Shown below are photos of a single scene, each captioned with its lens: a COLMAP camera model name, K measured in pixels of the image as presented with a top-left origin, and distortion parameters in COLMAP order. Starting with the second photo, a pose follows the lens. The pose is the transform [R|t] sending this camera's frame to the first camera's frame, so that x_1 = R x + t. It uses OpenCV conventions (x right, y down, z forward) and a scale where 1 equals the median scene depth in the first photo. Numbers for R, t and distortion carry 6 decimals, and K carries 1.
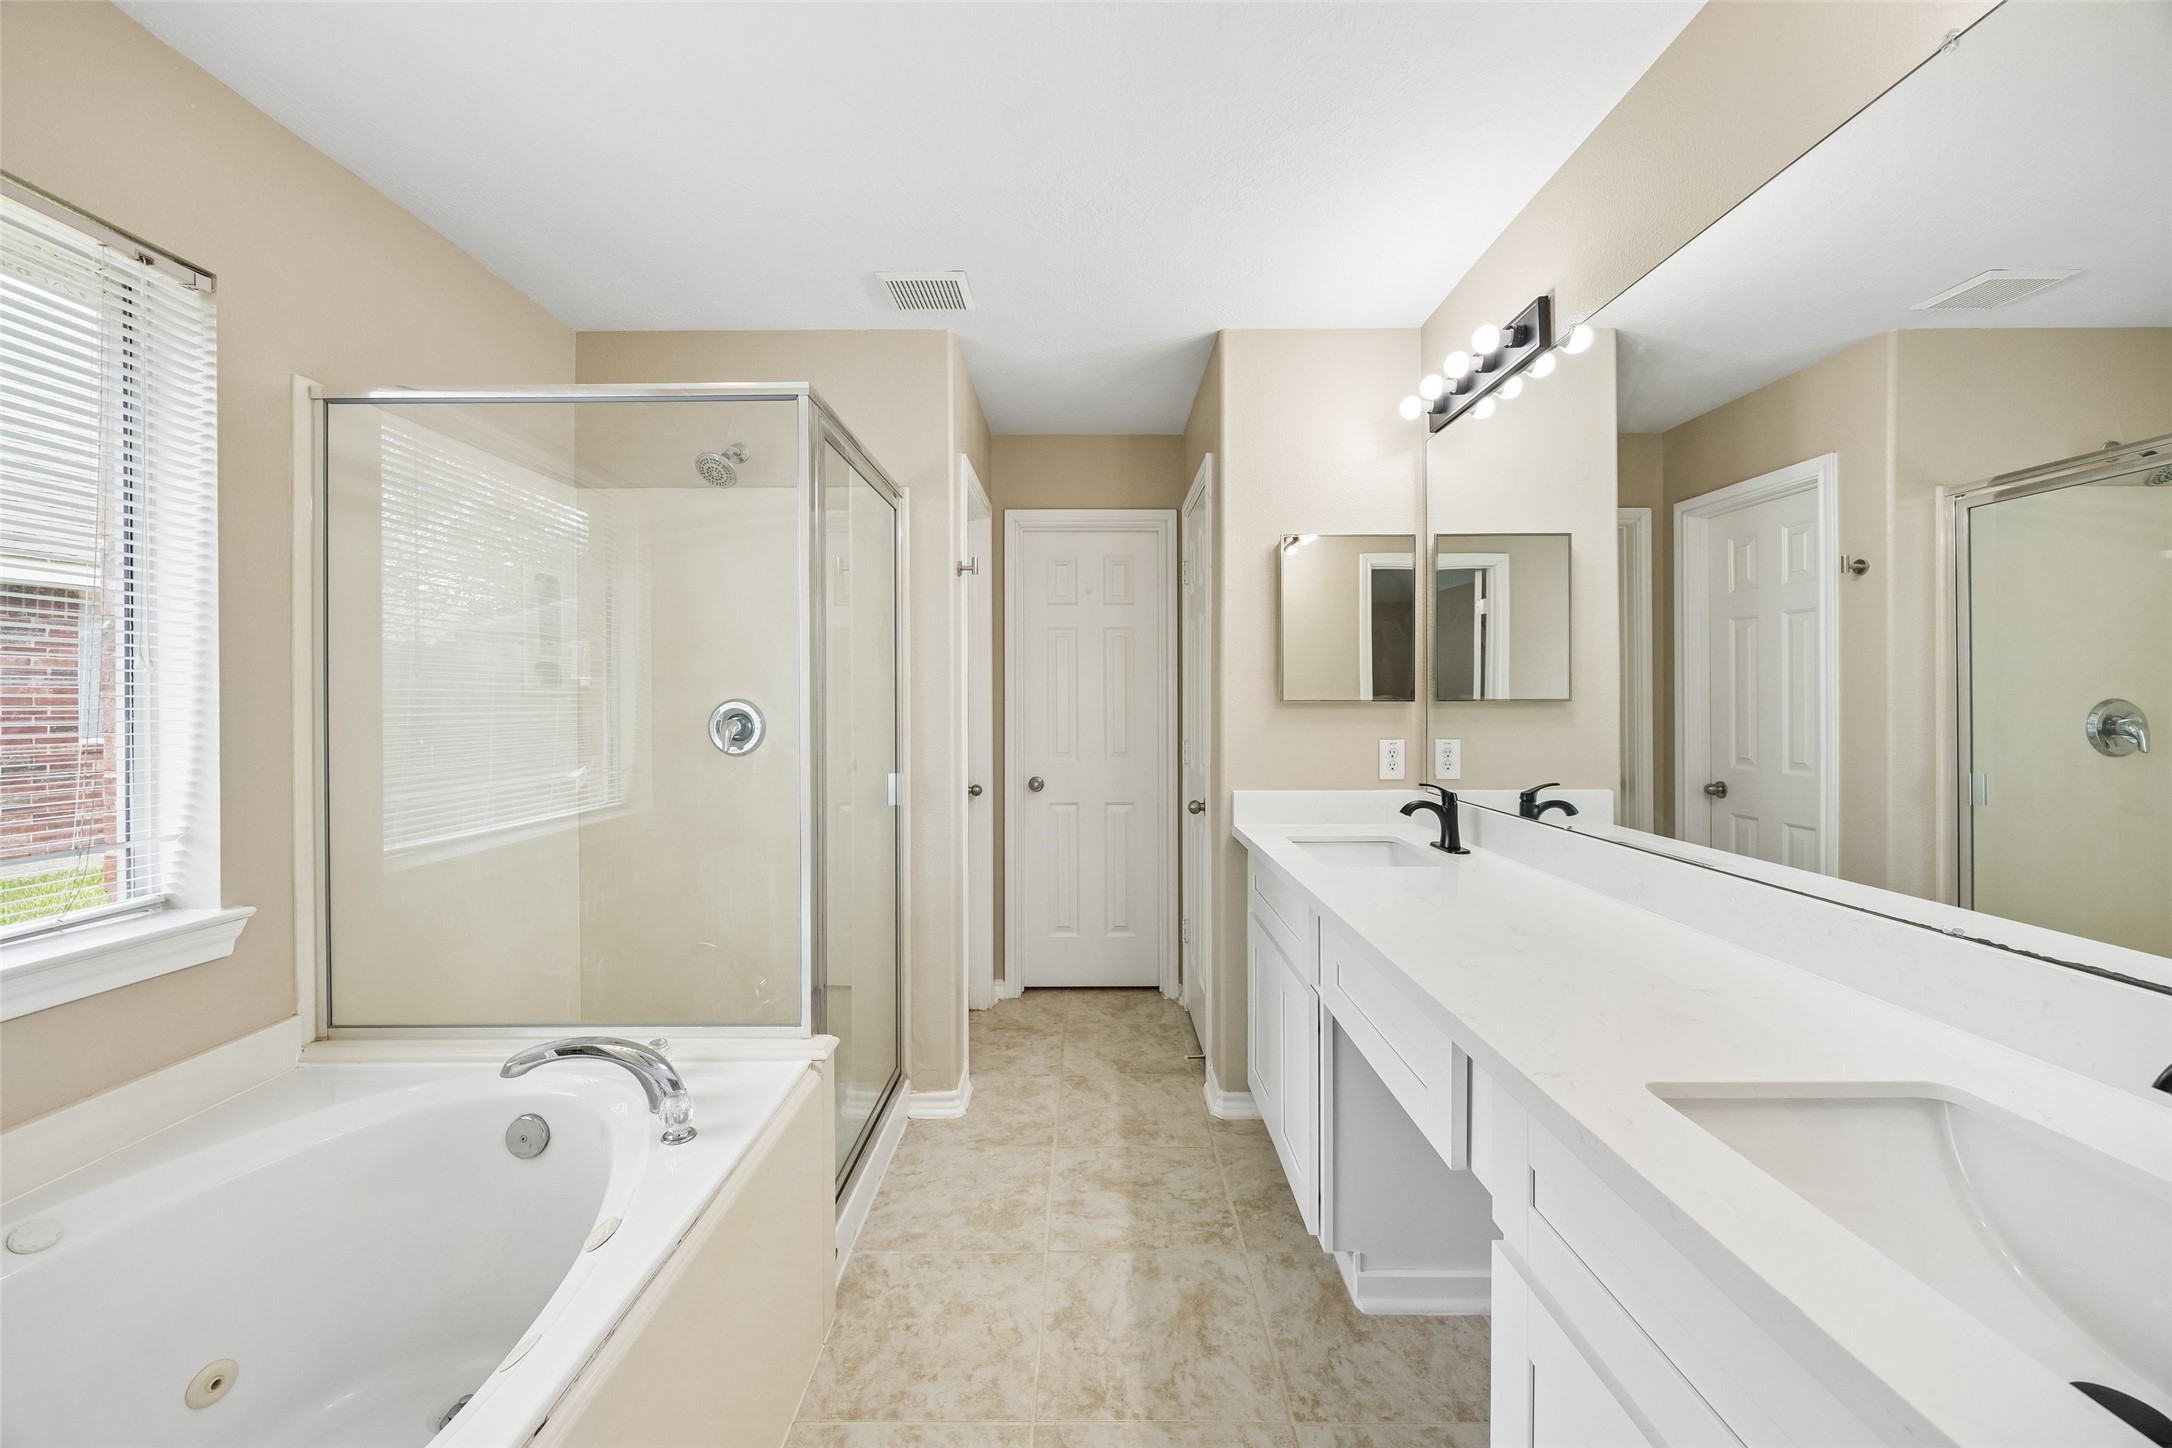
lens RADIAL K [[845.9, 0, 1077.1], [0, 845.9, 697.2], [0, 0, 1]] dist [-0.002601, 0.000233]
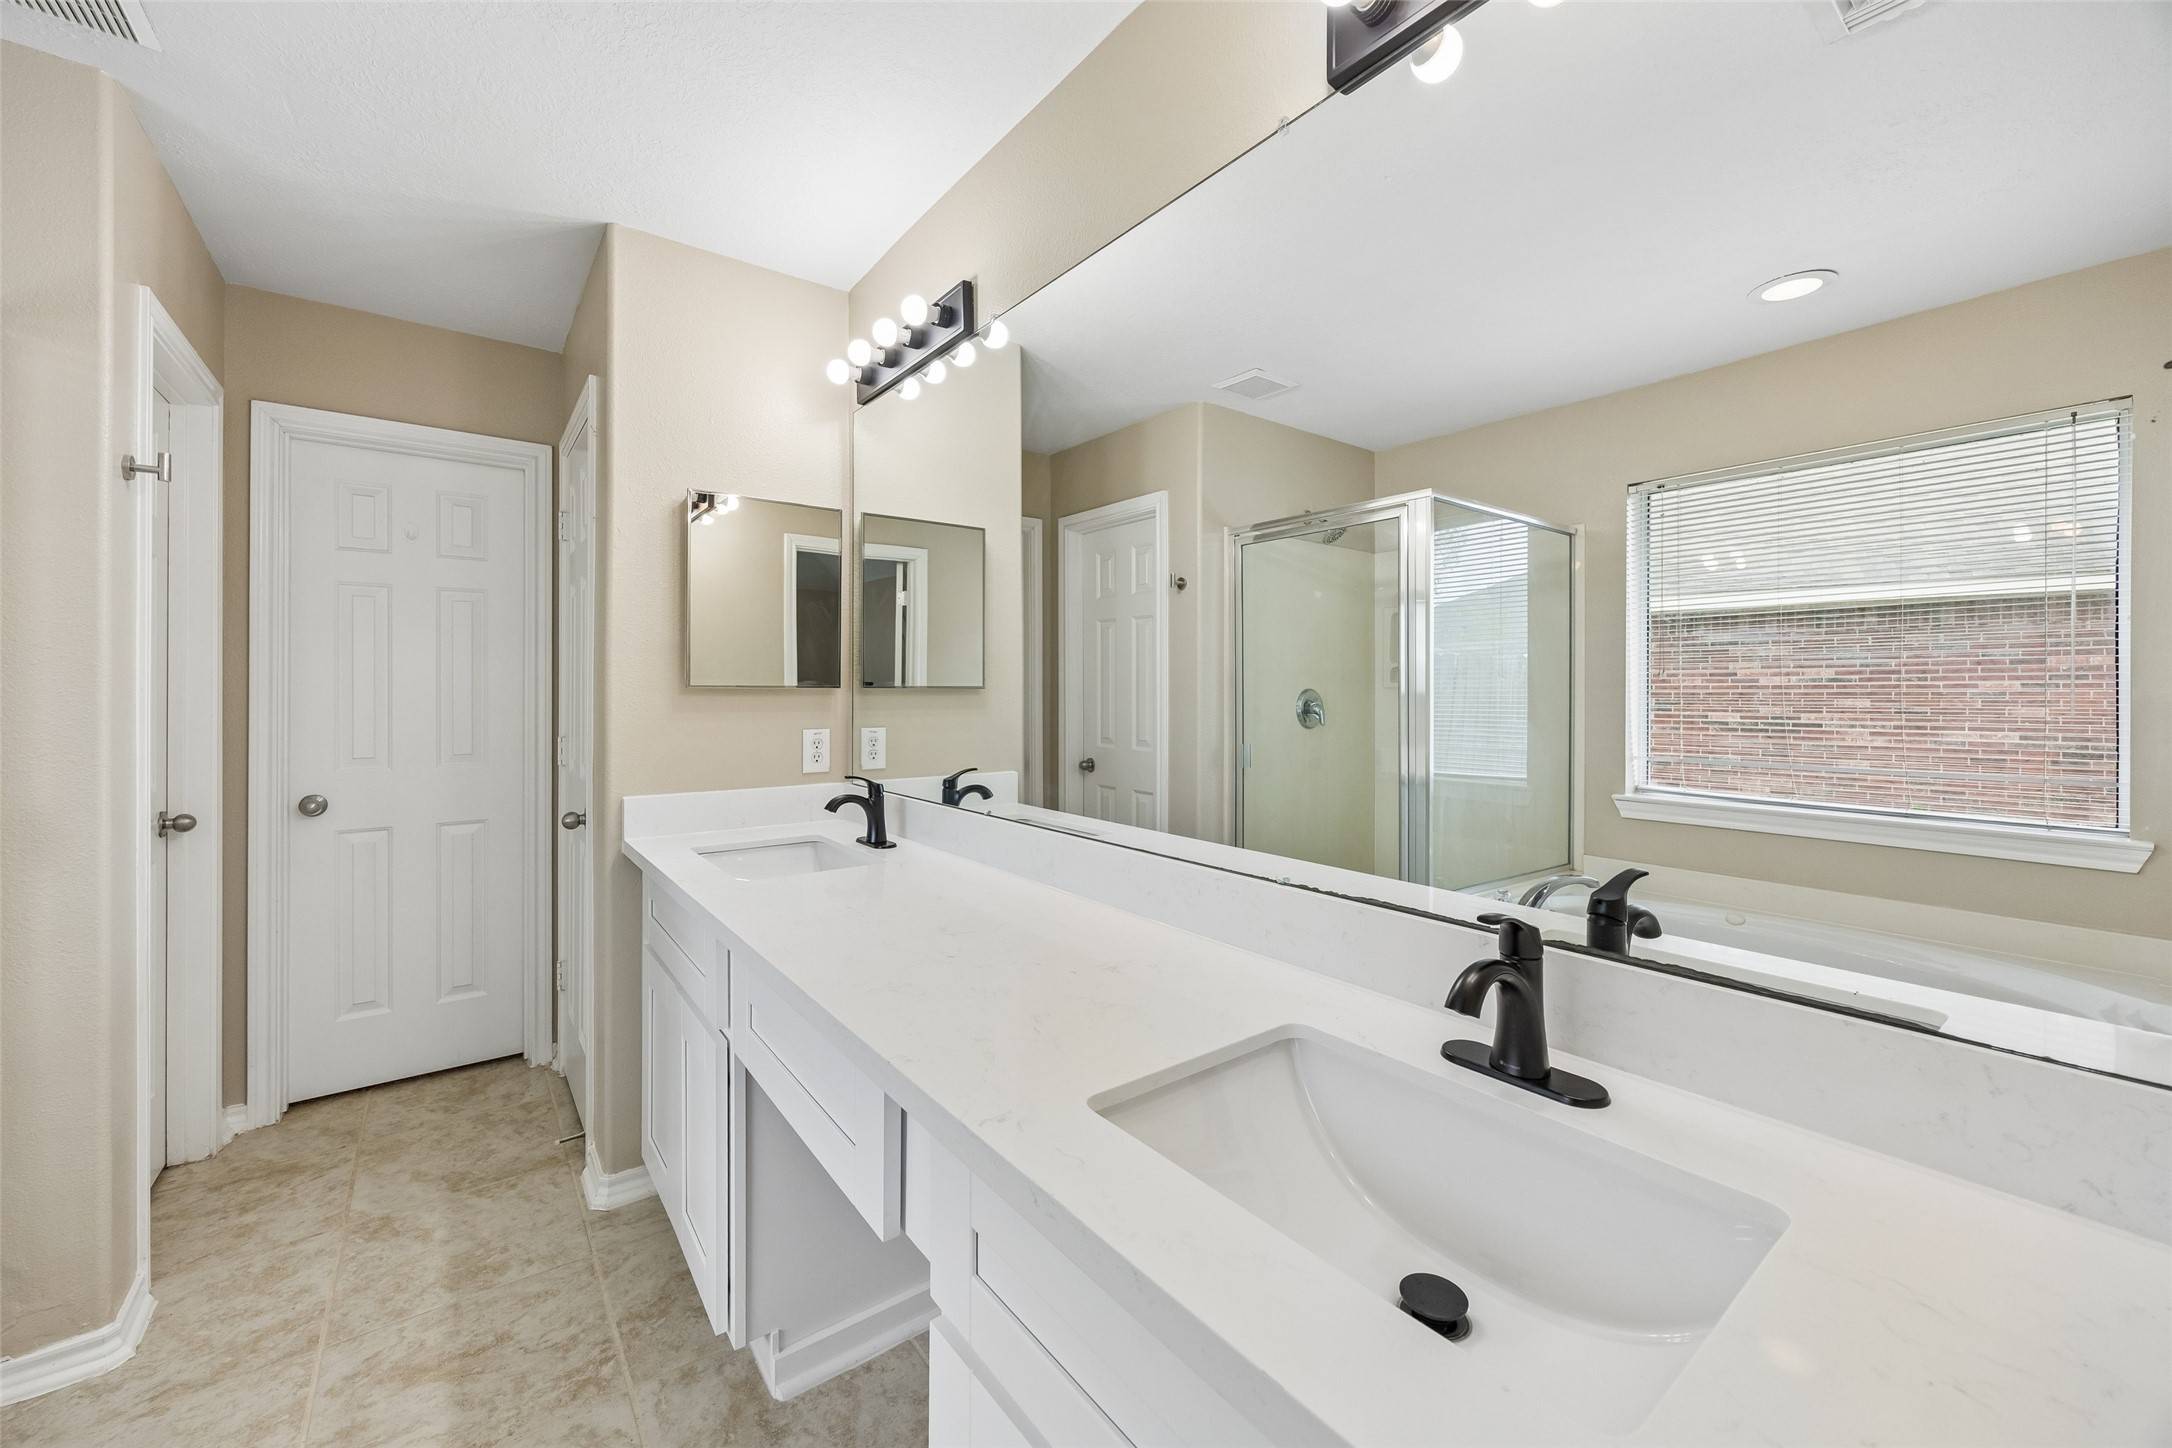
lens RADIAL K [[845.9, 0, 1077.1], [0, 845.9, 697.2], [0, 0, 1]] dist [-0.002601, 0.000233]
pose [[0.793617, -0.001071, 0.608416, 0.037309], [-0.006068, 0.999935, 0.009675, 0.004711], [-0.608387, -0.011370, 0.793559, 0.097023]]
